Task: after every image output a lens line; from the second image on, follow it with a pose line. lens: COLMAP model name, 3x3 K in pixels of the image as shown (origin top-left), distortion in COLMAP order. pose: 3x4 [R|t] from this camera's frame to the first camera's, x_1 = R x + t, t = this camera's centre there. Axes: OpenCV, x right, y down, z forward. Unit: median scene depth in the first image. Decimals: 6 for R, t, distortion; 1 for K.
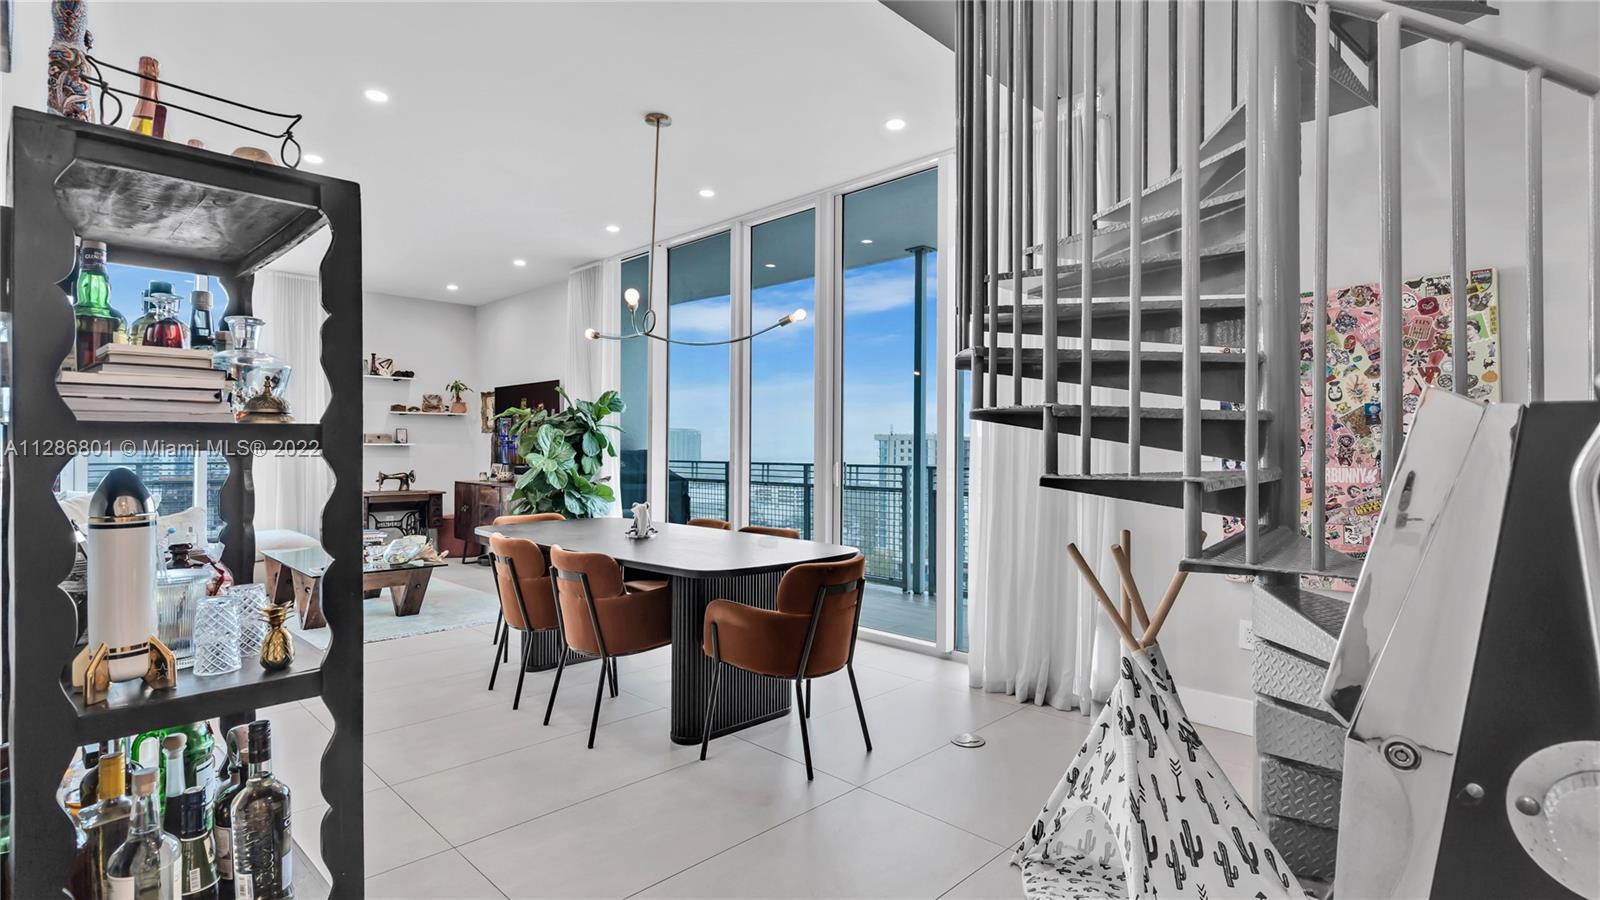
lens RADIAL K [[762.3, 0, 799.5], [0, 762.3, 447.8], [0, 0, 1]] dist [0.001449, 0.000417]
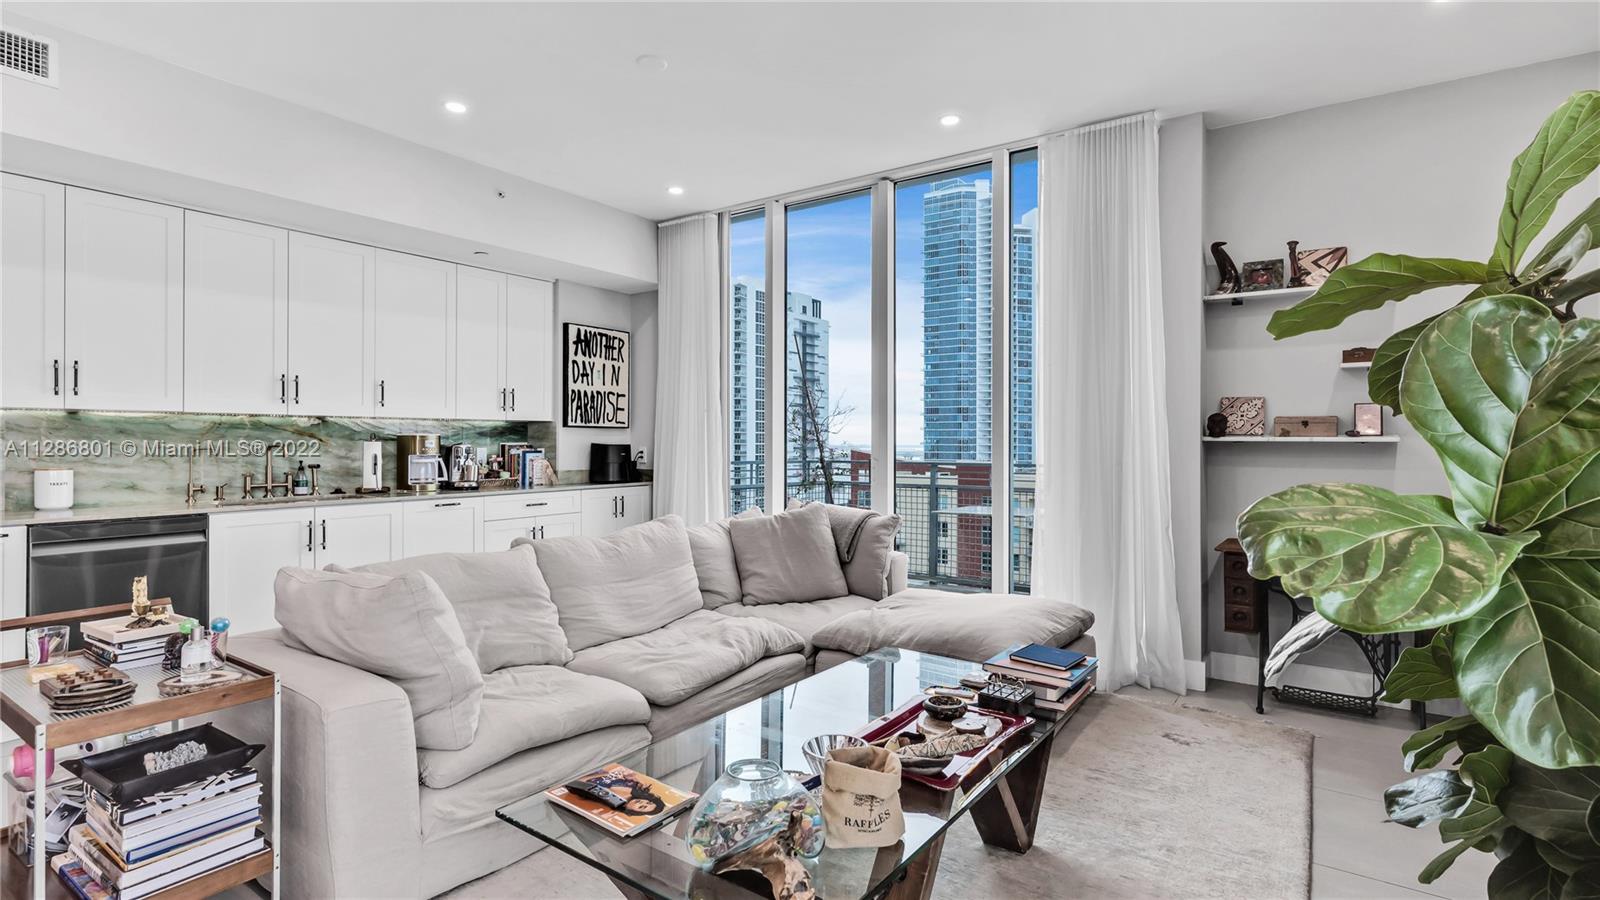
lens RADIAL K [[765.2, 0, 804.2], [0, 765.2, 439.0], [0, 0, 1]] dist [0.001034, -0.000042]
pose [[0.170809, -0.004463, -0.985294, -0.158390], [-0.003549, 0.999980, -0.005145, -0.000886], [0.985298, 0.004375, 0.170790, 0.645455]]
